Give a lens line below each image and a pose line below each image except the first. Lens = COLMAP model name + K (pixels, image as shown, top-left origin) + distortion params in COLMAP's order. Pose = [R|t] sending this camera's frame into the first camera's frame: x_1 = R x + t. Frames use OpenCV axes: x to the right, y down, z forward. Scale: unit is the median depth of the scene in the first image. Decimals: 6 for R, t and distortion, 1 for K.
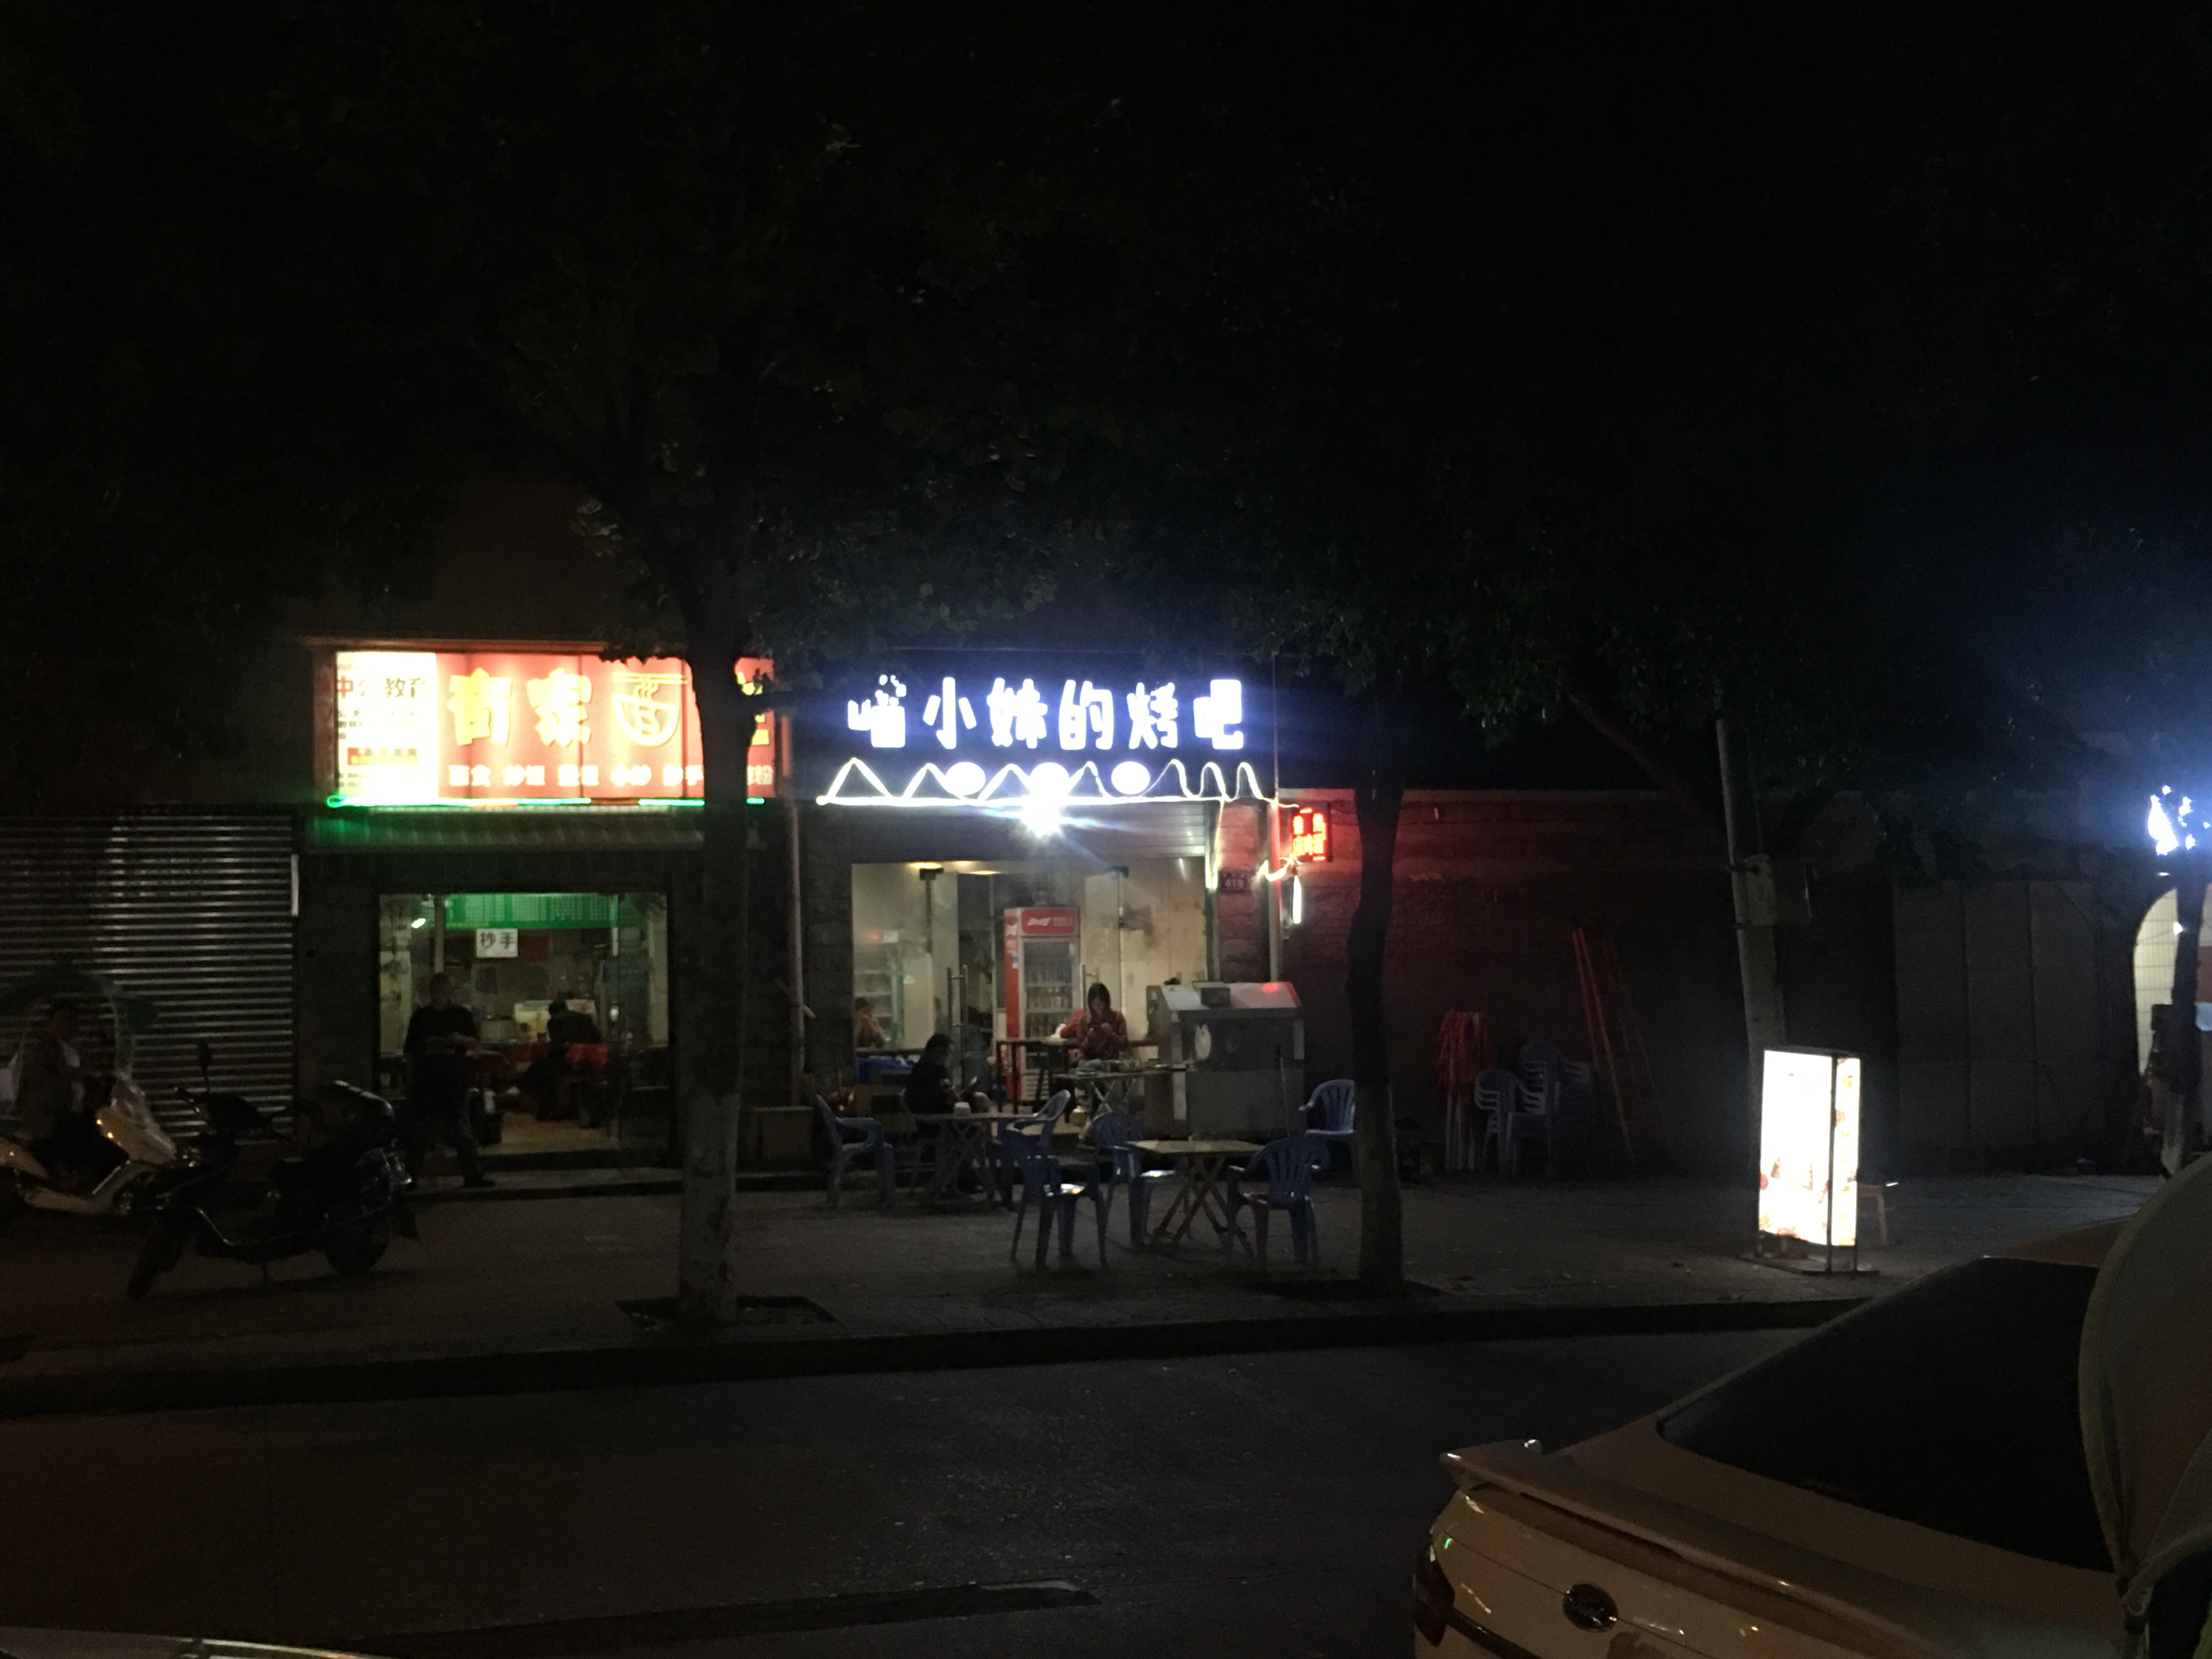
lens RADIAL K [[2481.0, 0, 1105.9], [0, 2481.0, 832.6], [0, 0, 1]] dist [-0.027131, 0.000000]
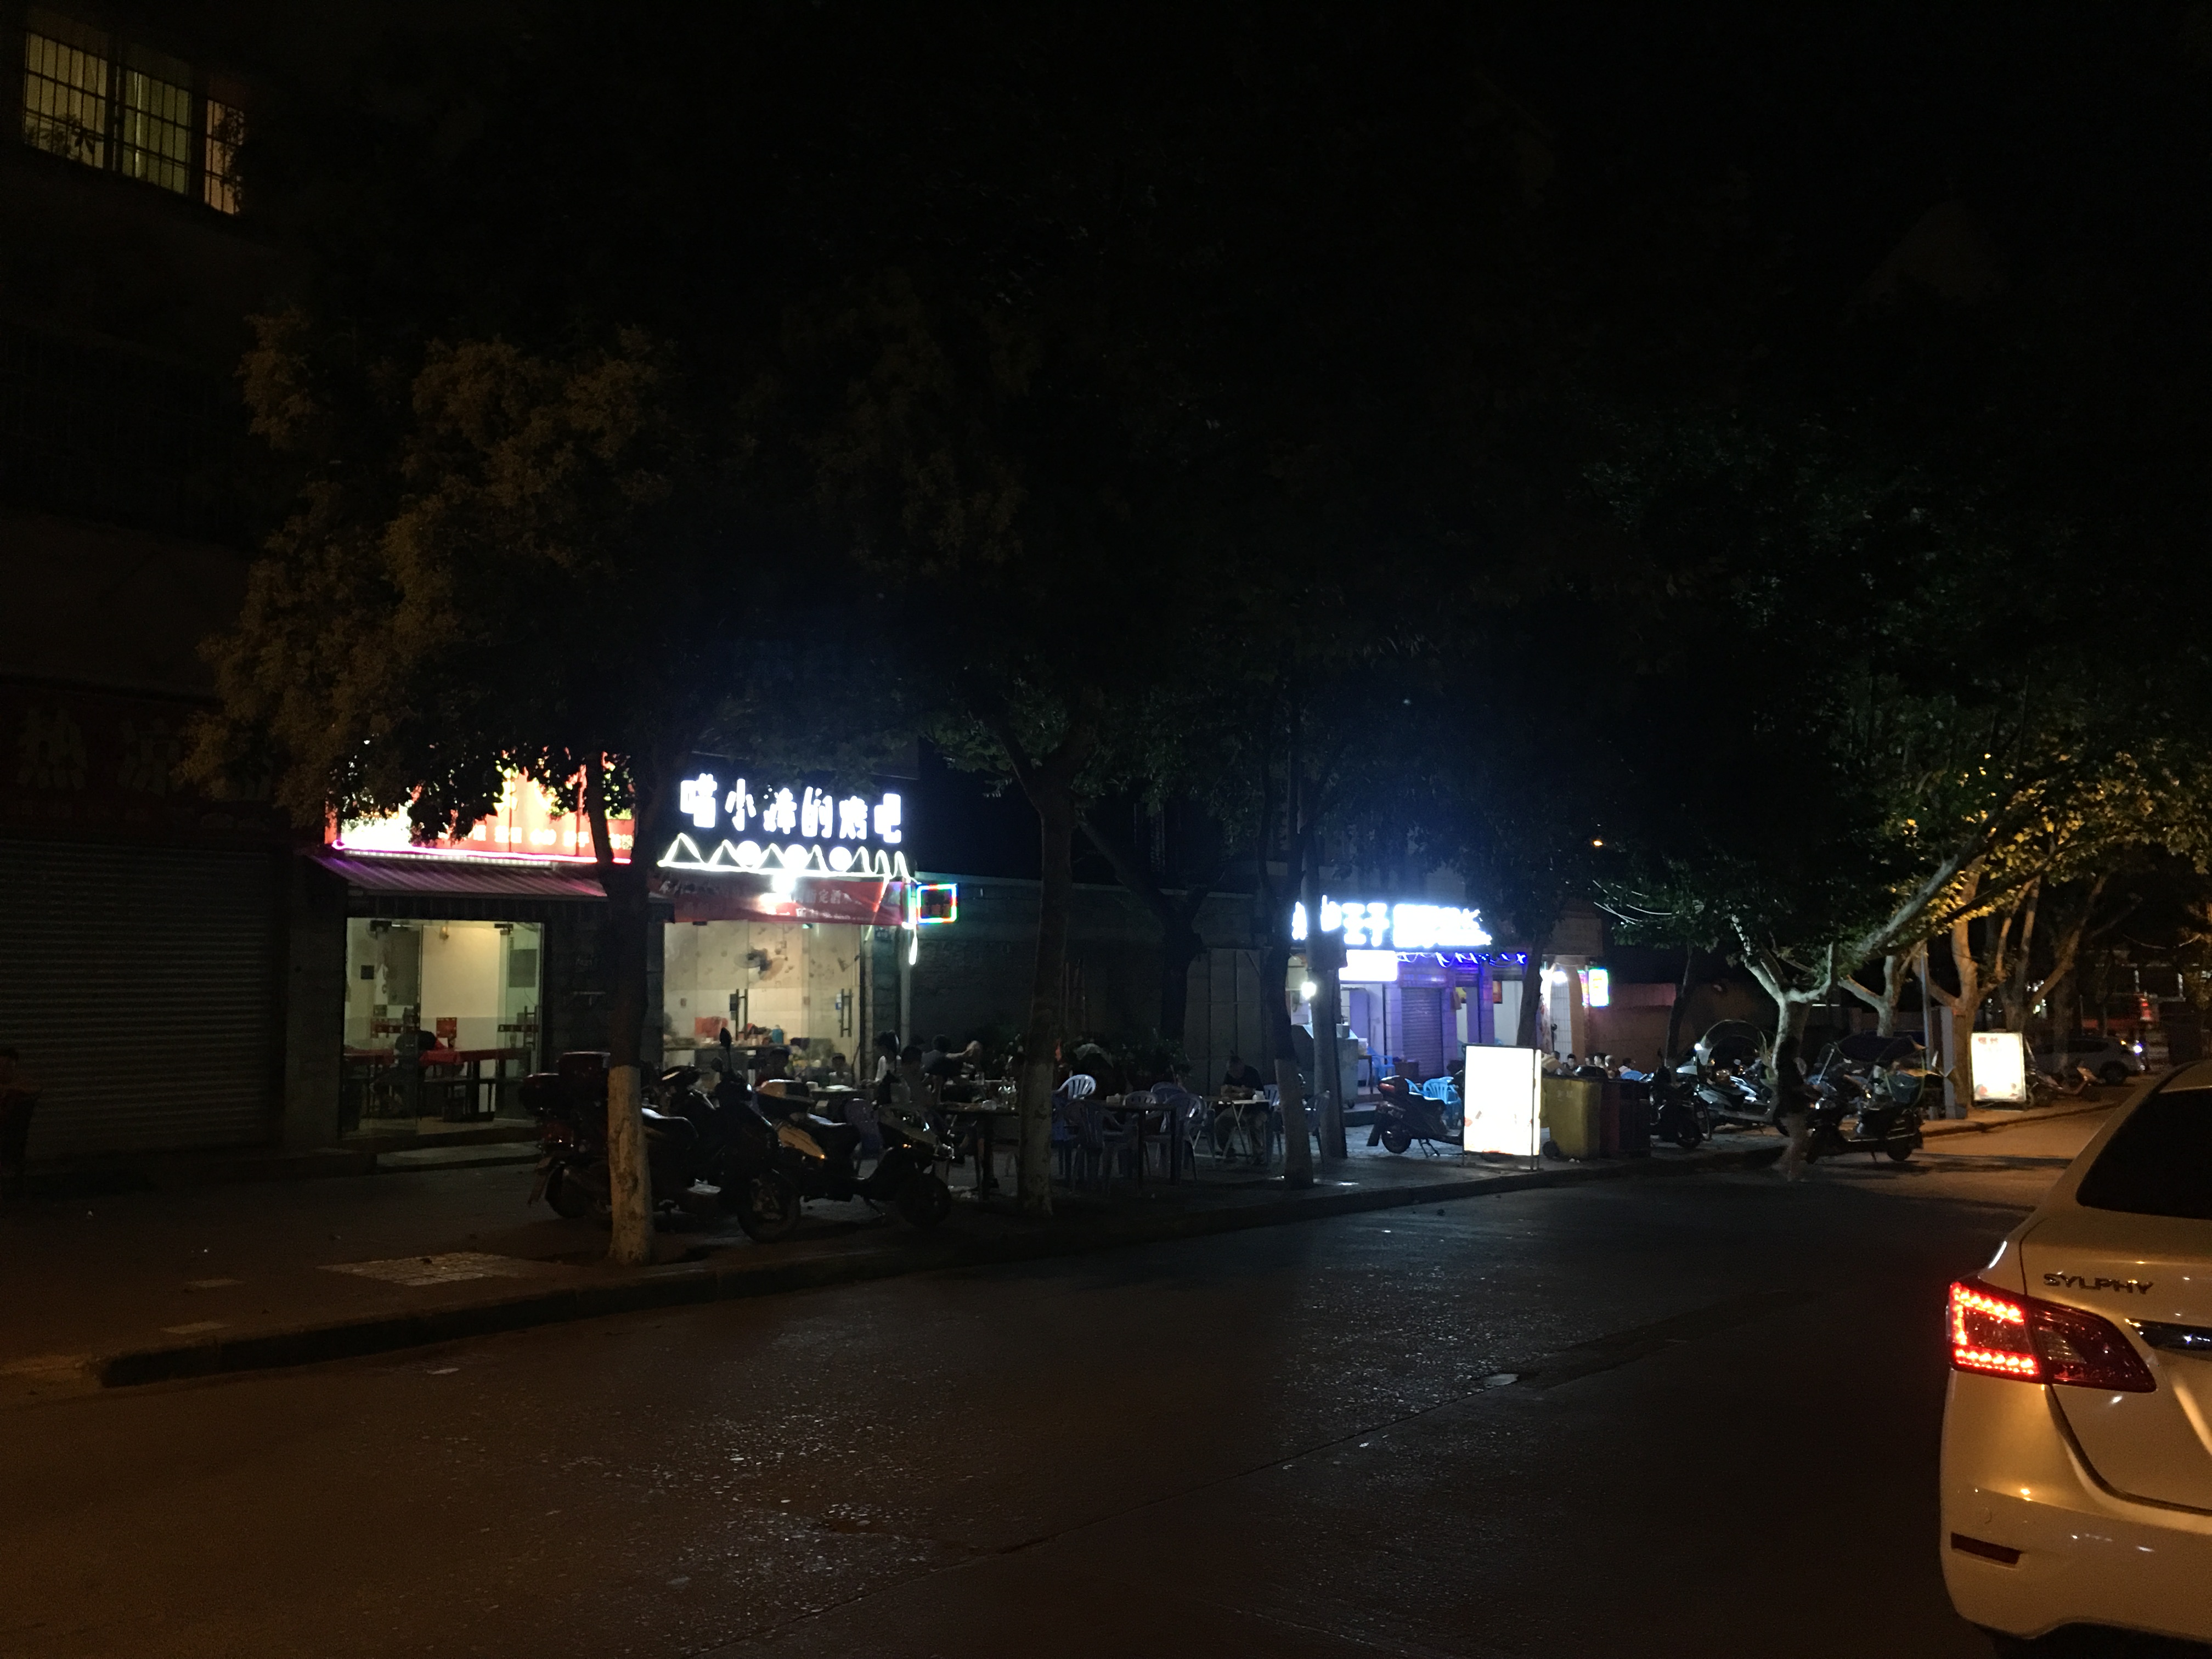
lens RADIAL K [[1852.2, 0, 1105.5], [0, 1852.2, 825.2], [0, 0, 1]] dist [0.062758, 0.002689]
pose [[0.840566, 0.067454, 0.537493, -0.441970], [-0.044930, 0.997480, -0.054917, 0.010527], [-0.539843, 0.022012, 0.841478, 0.020230]]
